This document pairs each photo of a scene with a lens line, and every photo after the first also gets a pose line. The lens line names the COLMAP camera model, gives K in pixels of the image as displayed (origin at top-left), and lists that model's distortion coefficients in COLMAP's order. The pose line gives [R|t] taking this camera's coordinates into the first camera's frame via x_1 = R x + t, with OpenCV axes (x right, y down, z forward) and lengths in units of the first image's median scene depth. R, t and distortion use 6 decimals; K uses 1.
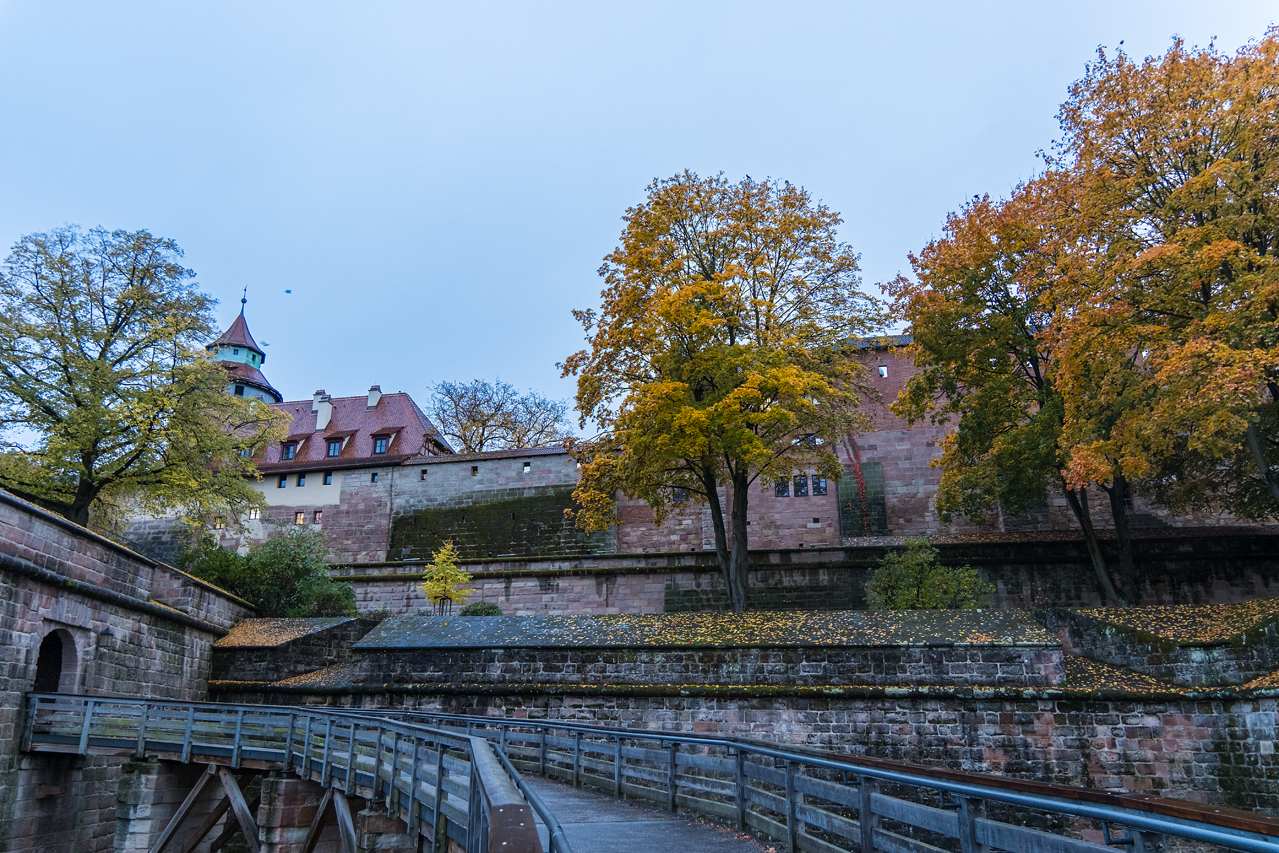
lens RADIAL K [[944.6, 0, 639.5], [0, 944.6, 426.5], [0, 0, 1]] dist [-0.009656, 0.010239]
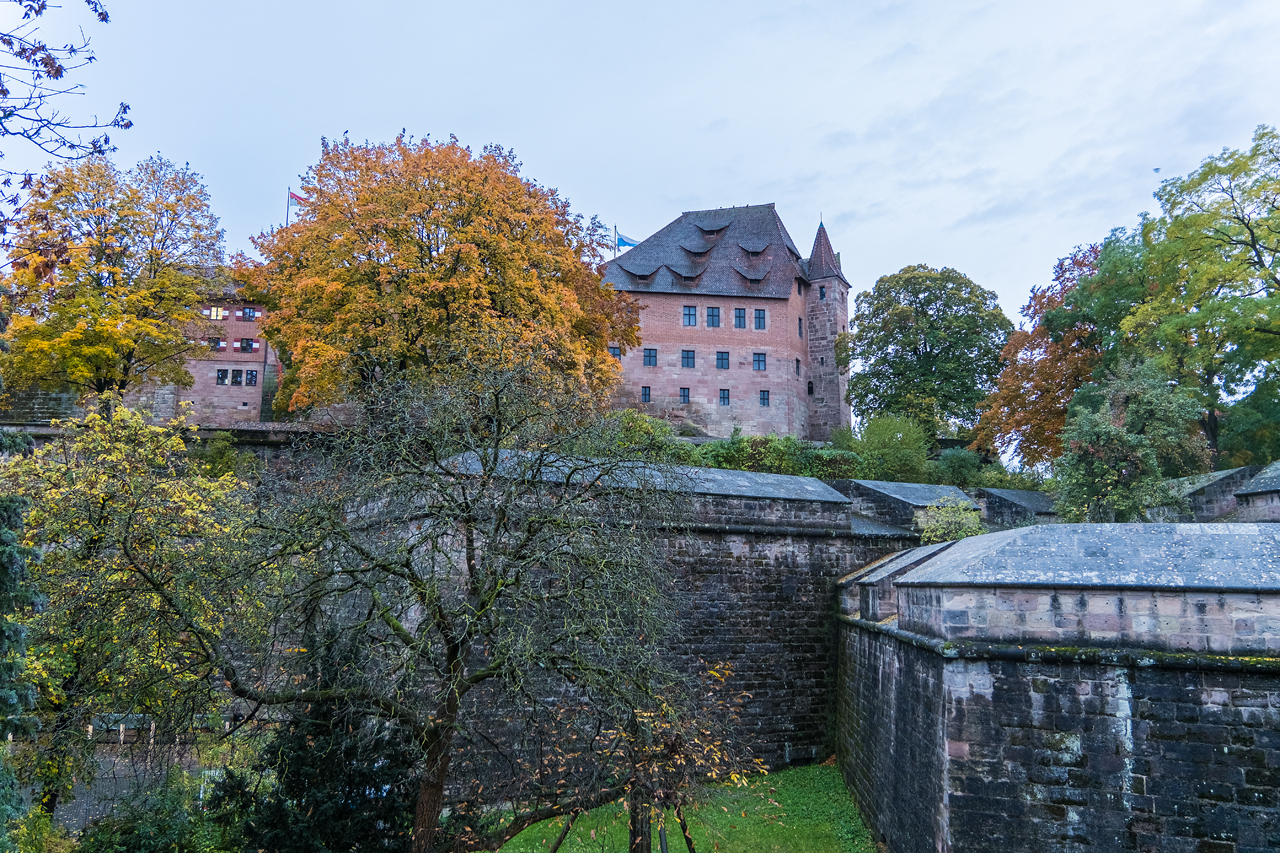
lens RADIAL K [[945.3, 0, 640.0], [0, 945.3, 426.5], [0, 0, 1]] dist [-0.009656, 0.010239]
pose [[0.957626, 0.055731, 0.282573, 0.370426], [-0.101938, 0.983178, 0.151554, -0.140035], [-0.269373, -0.173937, 0.947198, -0.466973]]
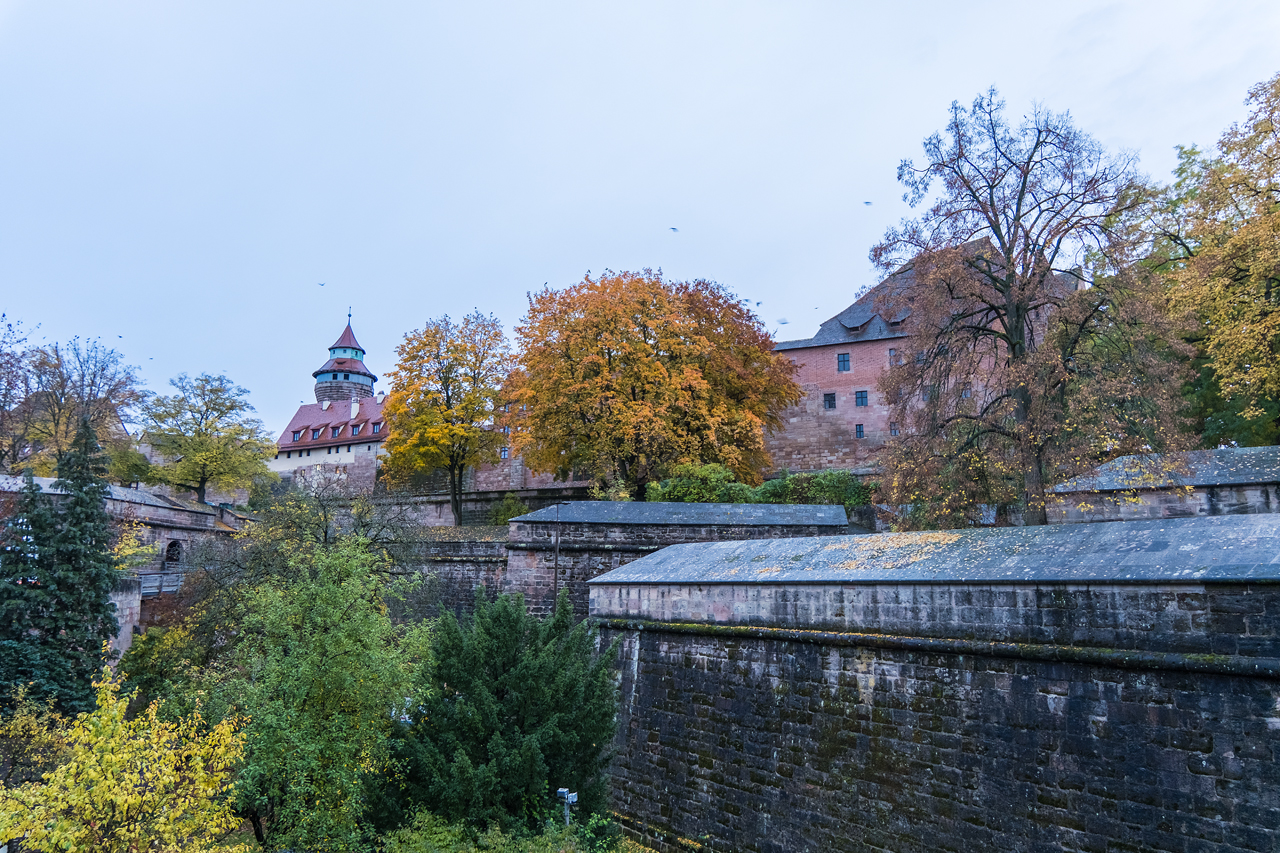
lens RADIAL K [[945.3, 0, 640.0], [0, 945.3, 426.5], [0, 0, 1]] dist [-0.009656, 0.010239]
pose [[0.962975, -0.040419, -0.266543, 0.879288], [0.078318, 0.988000, 0.133126, -0.232714], [0.257963, -0.149073, 0.954585, -0.781419]]
